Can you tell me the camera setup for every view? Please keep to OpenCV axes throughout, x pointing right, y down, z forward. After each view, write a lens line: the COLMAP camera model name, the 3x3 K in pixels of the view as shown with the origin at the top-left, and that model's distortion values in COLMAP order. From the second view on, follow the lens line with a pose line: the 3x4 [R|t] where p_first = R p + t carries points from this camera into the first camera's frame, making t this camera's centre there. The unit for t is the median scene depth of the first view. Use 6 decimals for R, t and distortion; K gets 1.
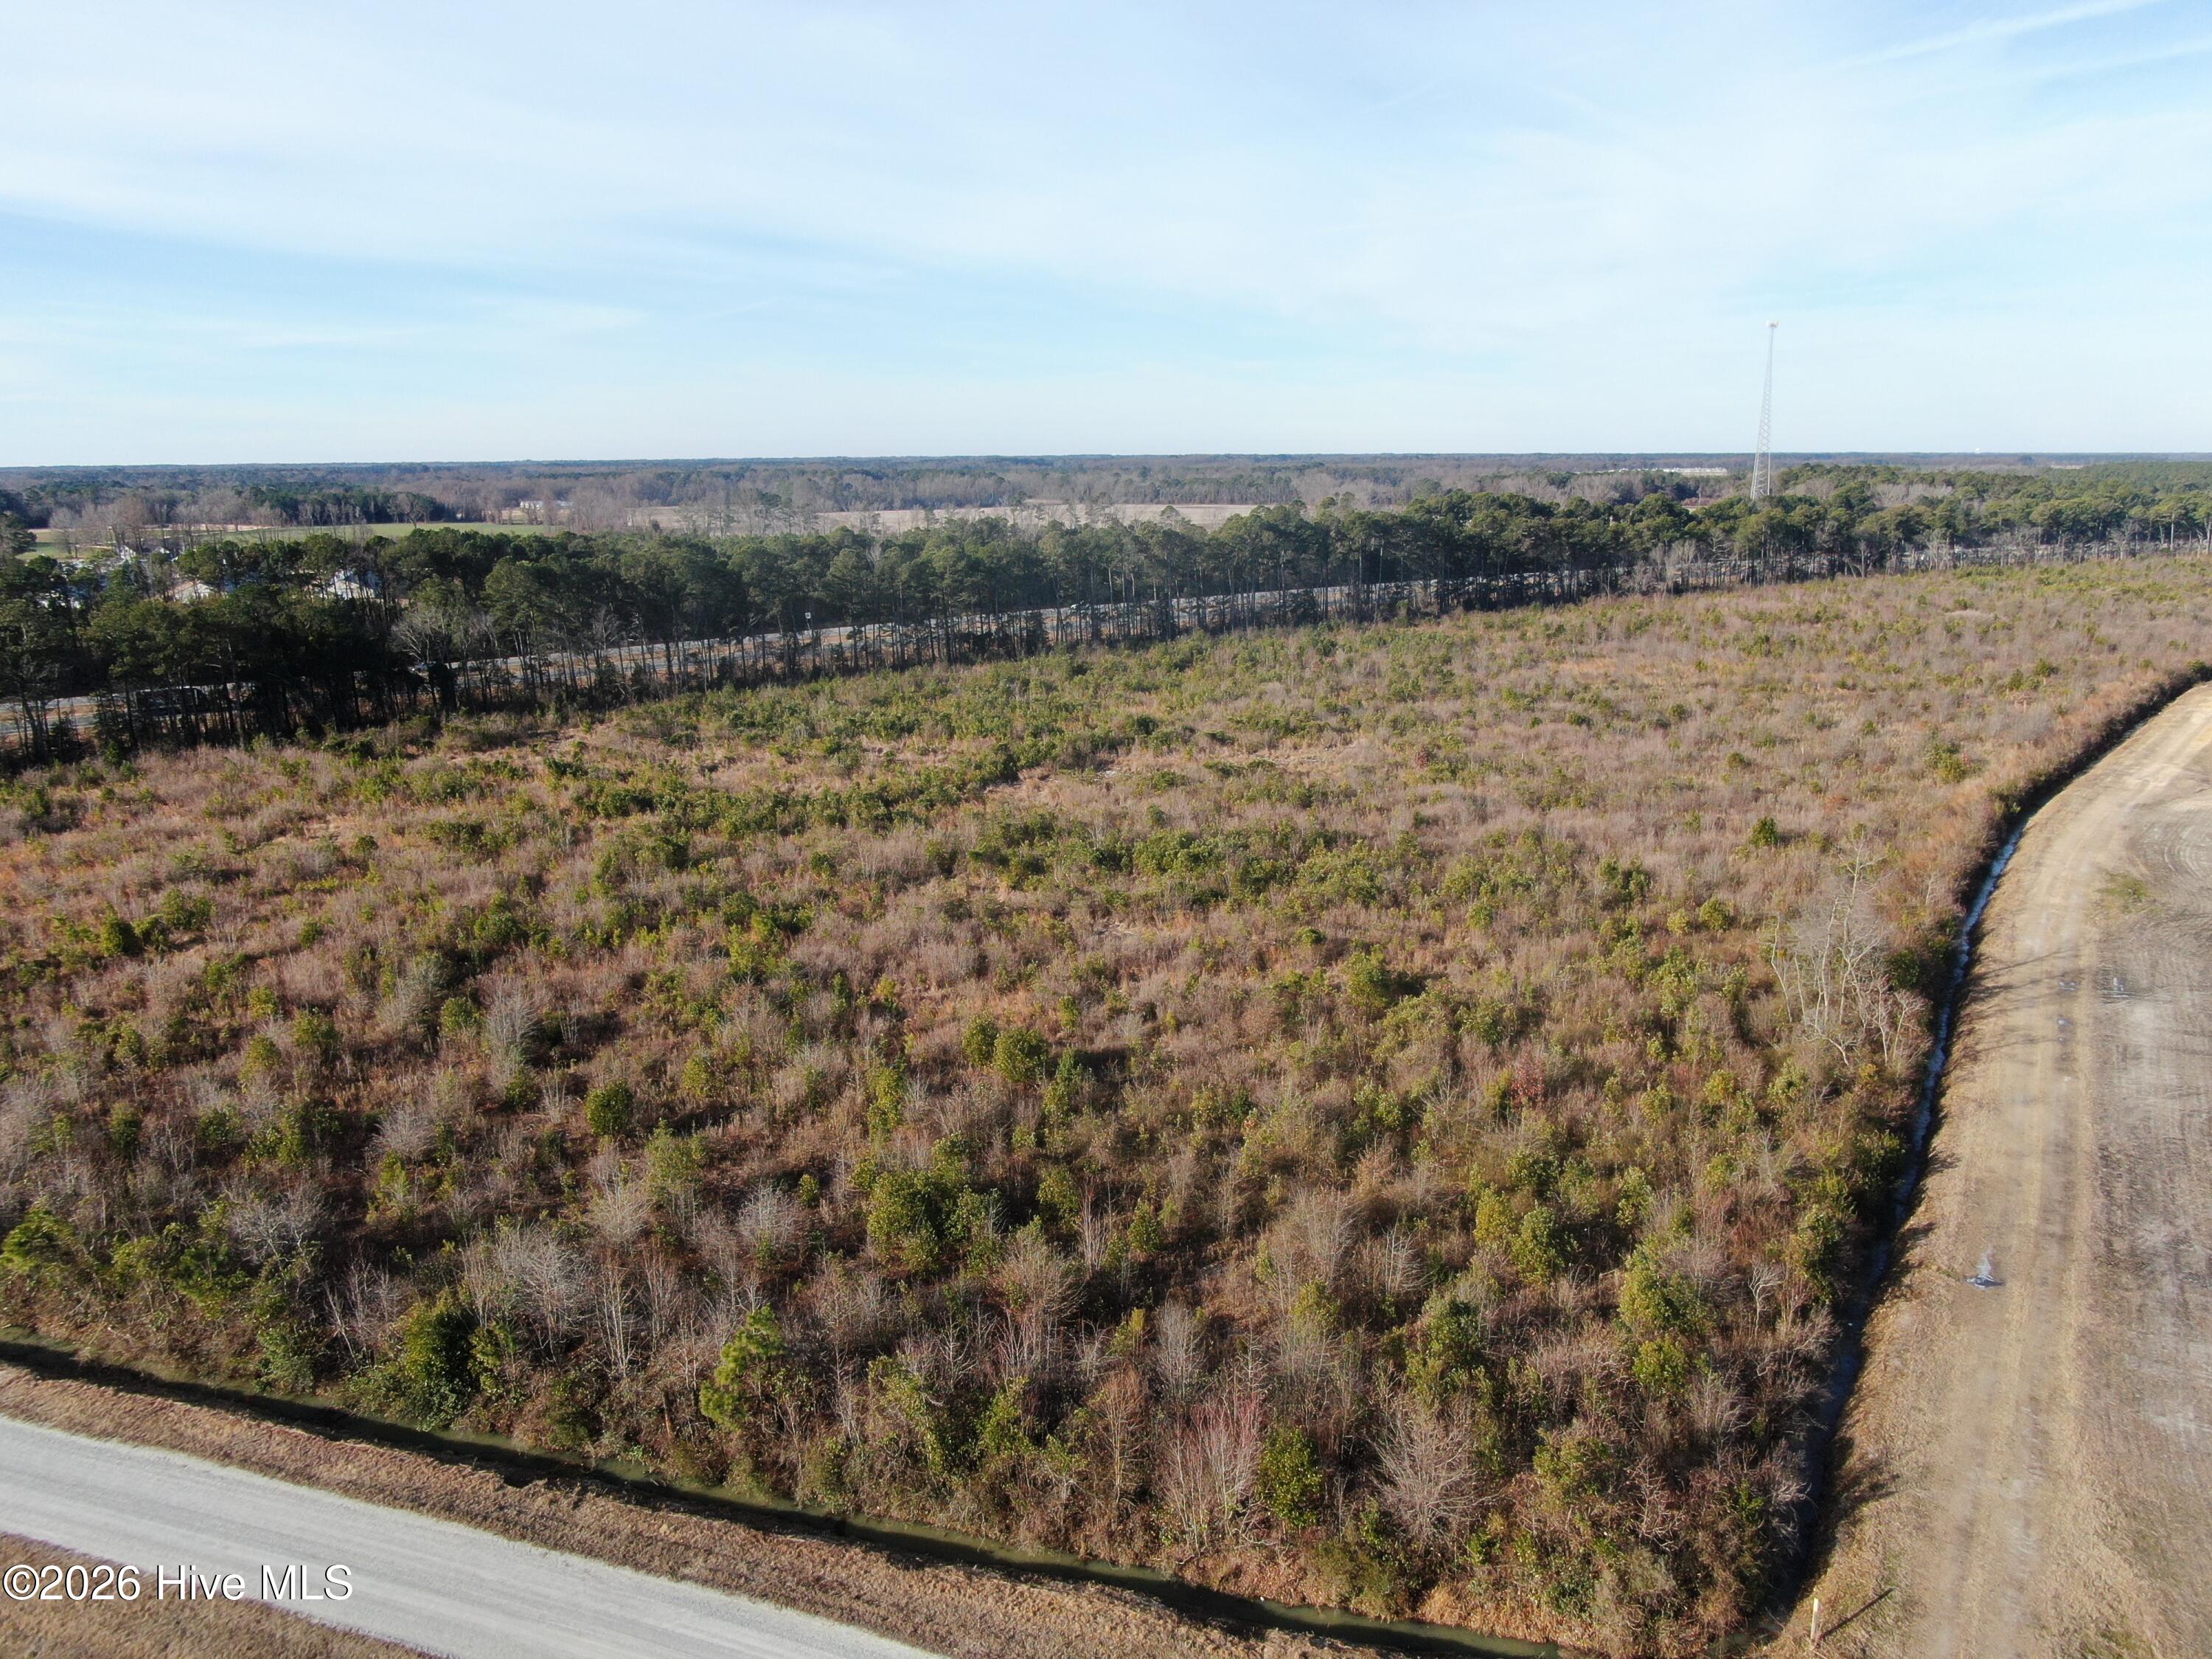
lens RADIAL K [[1544.5, 0, 1106.0], [0, 1544.5, 829.5], [0, 0, 1]] dist [-0.023623, 0.009688]
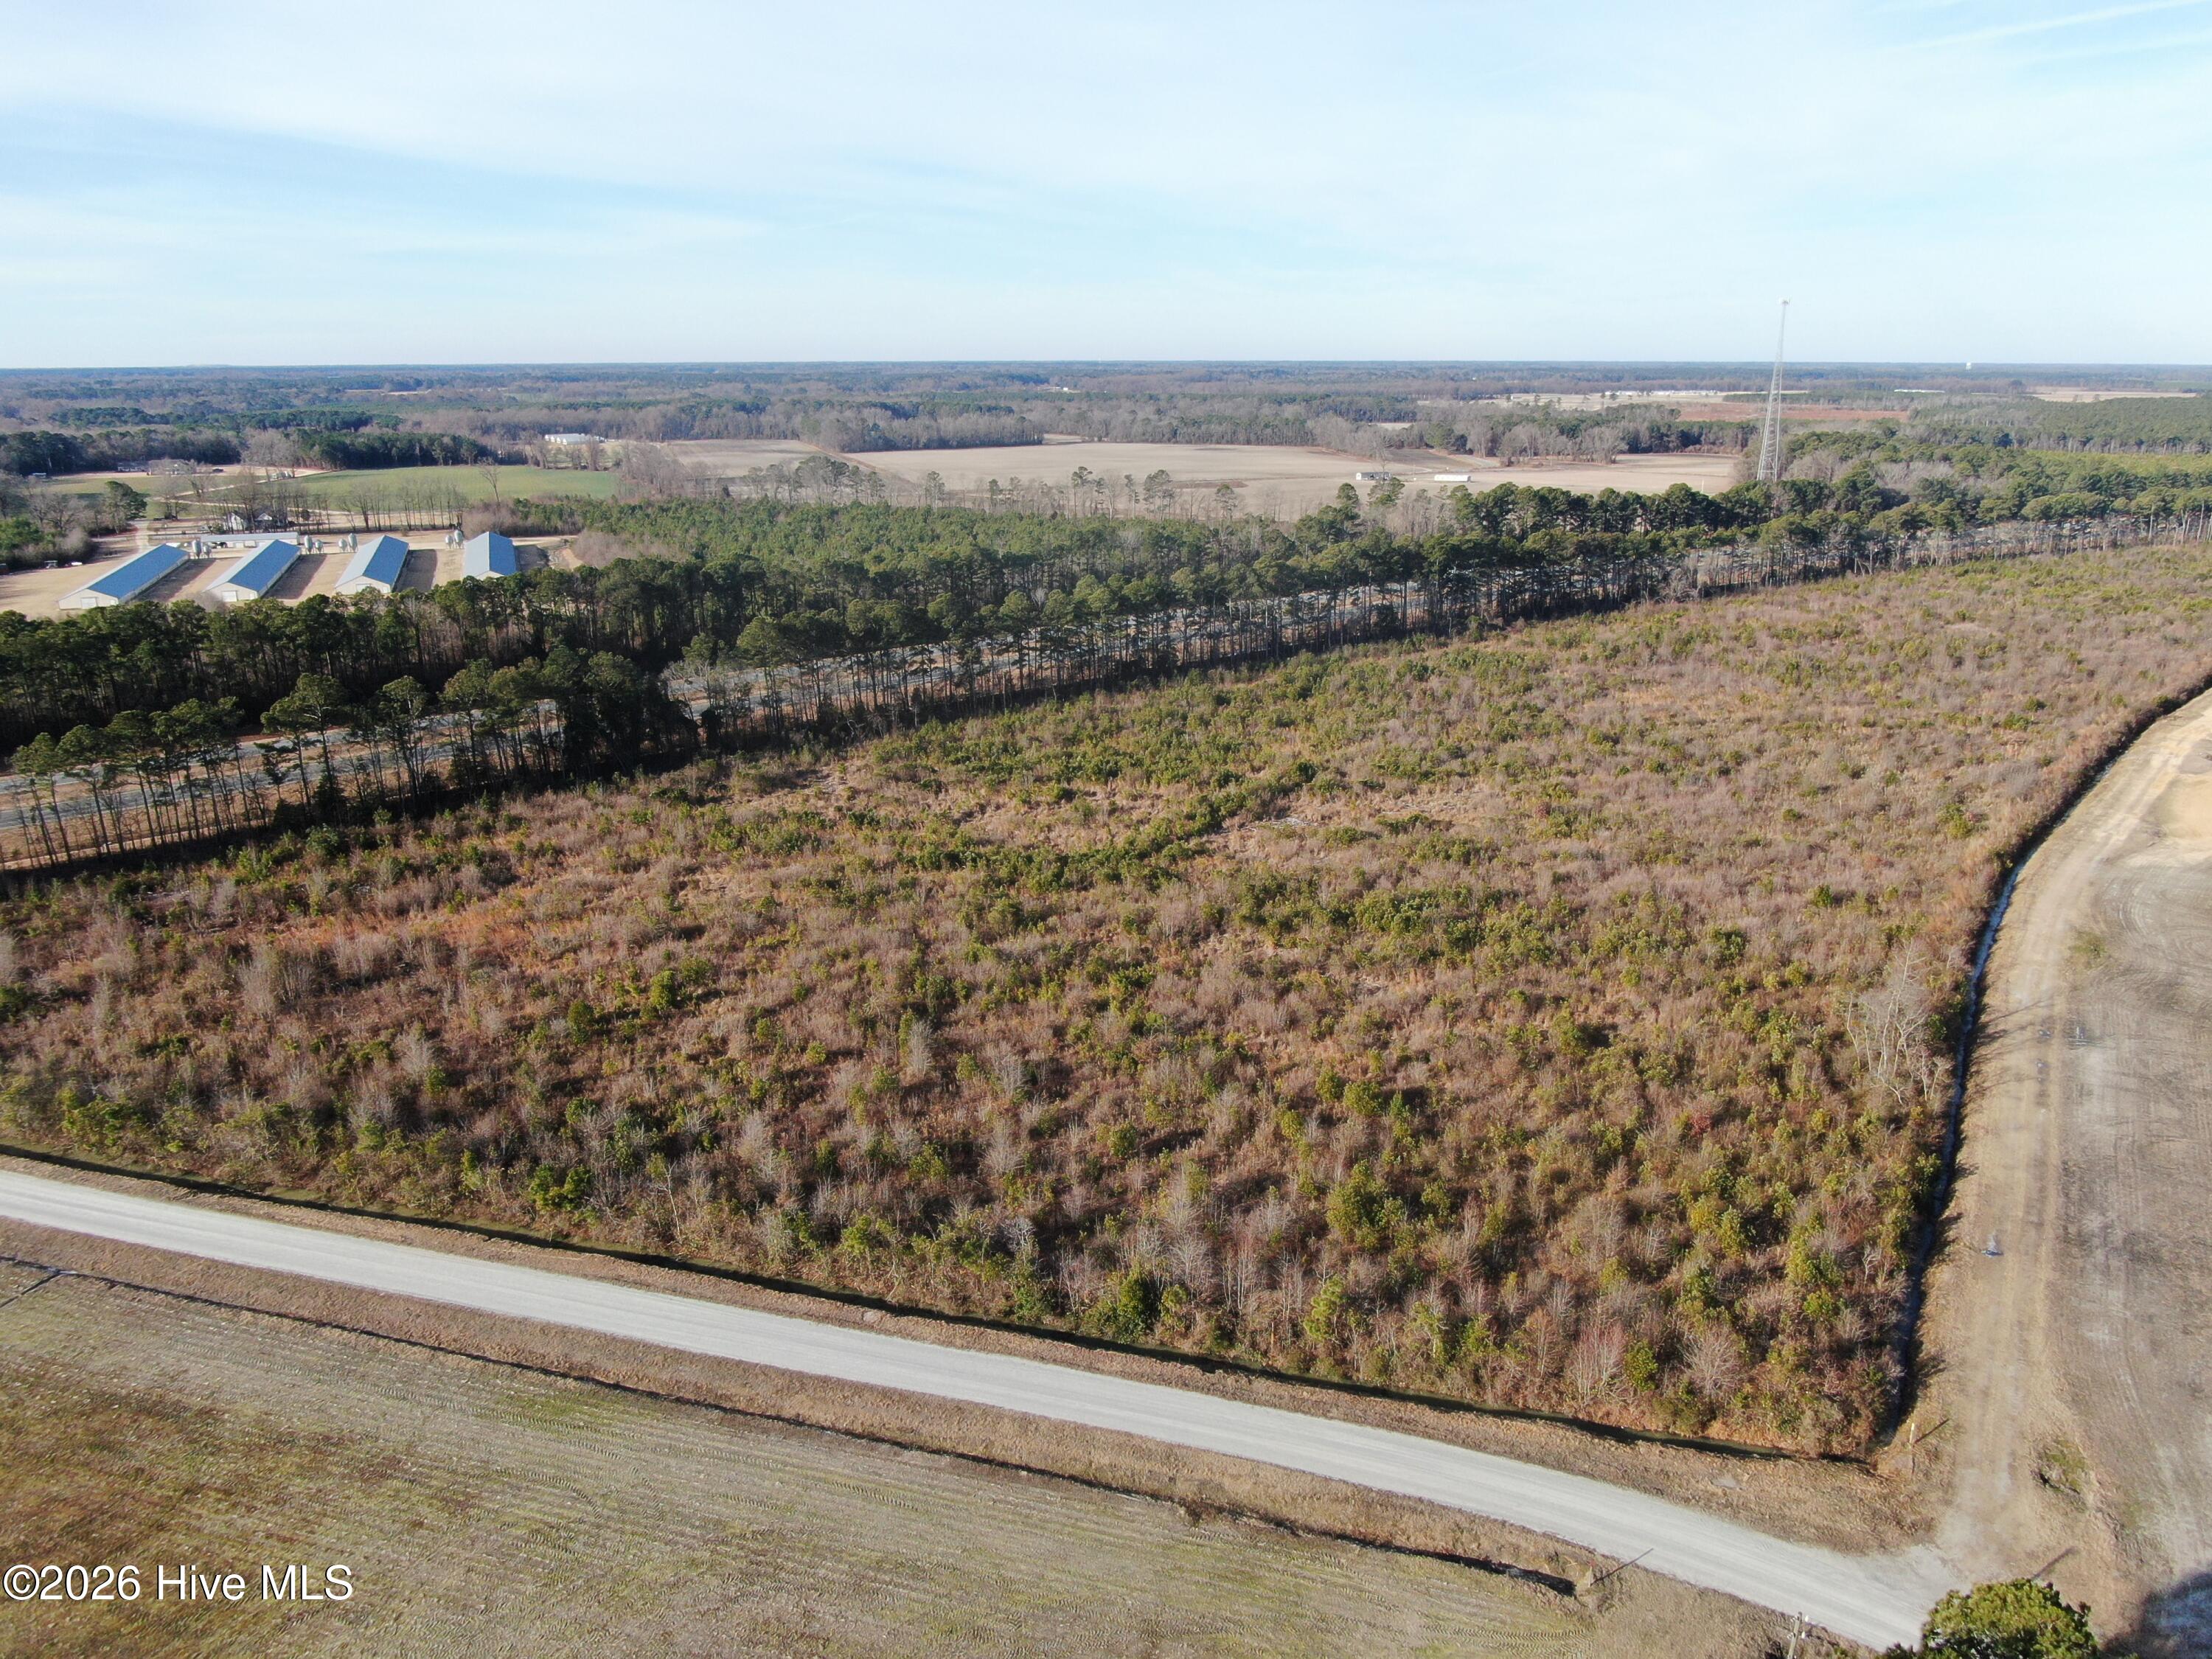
lens RADIAL K [[1544.5, 0, 1106.0], [0, 1544.5, 829.5], [0, 0, 1]] dist [-0.023623, 0.009688]
pose [[0.999922, 0.002414, 0.012268, -0.268583], [-0.003135, 0.998248, 0.059088, -0.168590], [-0.012103, -0.059122, 0.998177, -0.408886]]
